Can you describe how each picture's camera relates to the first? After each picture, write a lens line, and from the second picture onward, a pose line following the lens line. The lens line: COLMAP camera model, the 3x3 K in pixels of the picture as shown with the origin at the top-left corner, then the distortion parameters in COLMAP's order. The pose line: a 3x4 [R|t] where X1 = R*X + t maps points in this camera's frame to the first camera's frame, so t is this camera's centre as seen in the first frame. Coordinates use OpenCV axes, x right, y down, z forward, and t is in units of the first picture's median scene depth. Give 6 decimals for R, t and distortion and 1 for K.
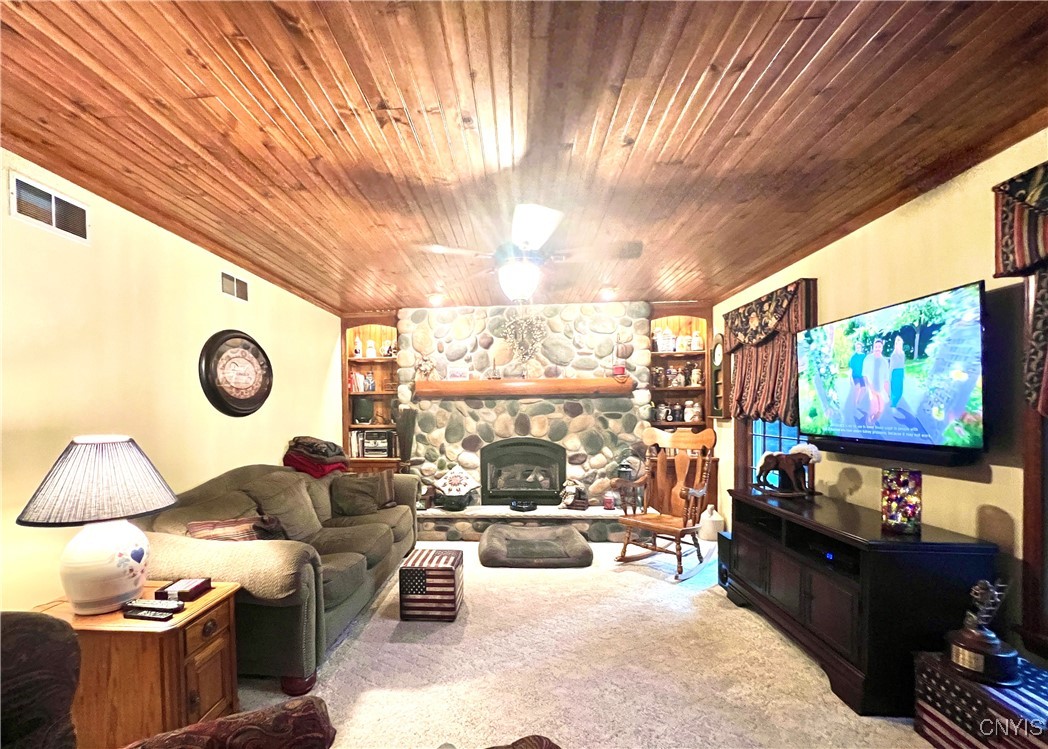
lens RADIAL K [[452.0, 0, 480.0], [0, 452.0, 413.6], [0, 0, 1]] dist [-0.002334, 0.000013]
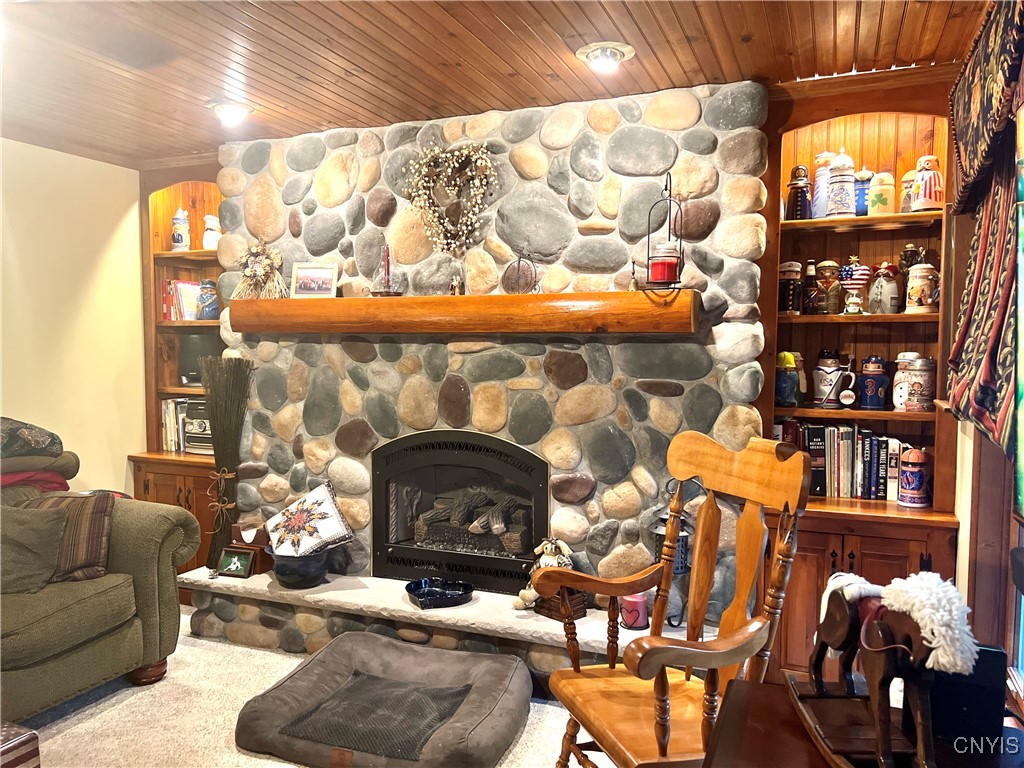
lens RADIAL K [[772.4, 0, 515.3], [0, 772.4, 389.1], [0, 0, 1]] dist [0.059071, -0.057386]
pose [[0.954455, 0.033176, -0.296505, 0.368649], [-0.017879, 0.998372, 0.054155, -0.028324], [0.297819, -0.046387, 0.953495, 0.319524]]
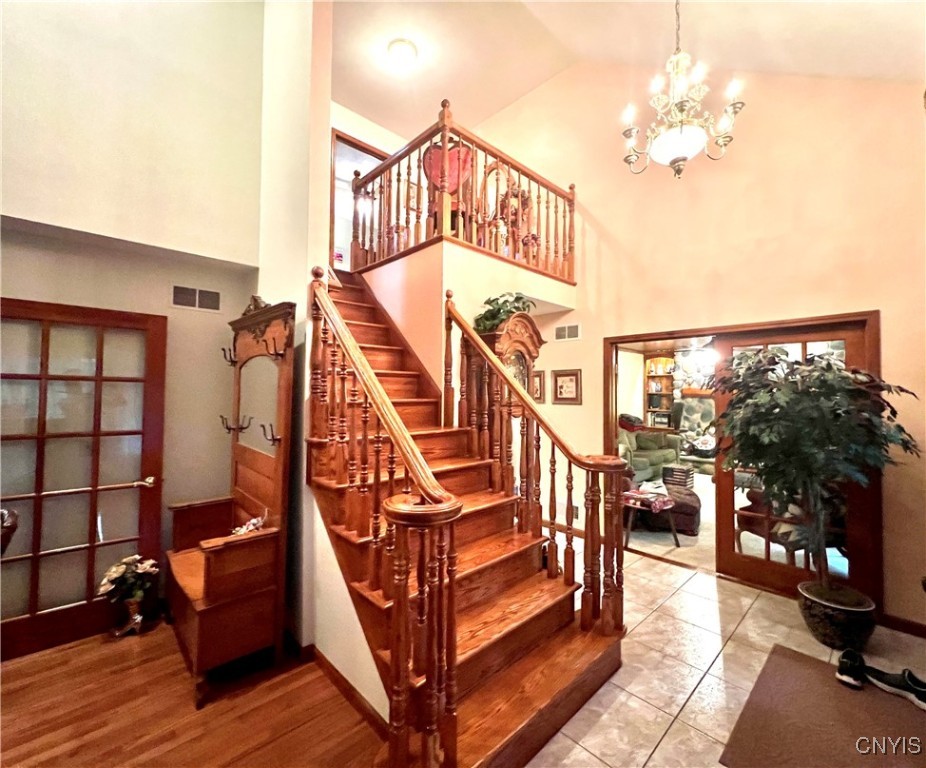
lens RADIAL K [[402.2, 0, 469.8], [0, 402.2, 378.4], [0, 0, 1]] dist [-0.001362, 0.000039]
pose [[0.750689, 0.003393, -0.660647, 0.304196], [-0.032484, 0.998967, -0.031781, -0.029393], [0.659856, 0.045318, 0.750024, -0.874021]]
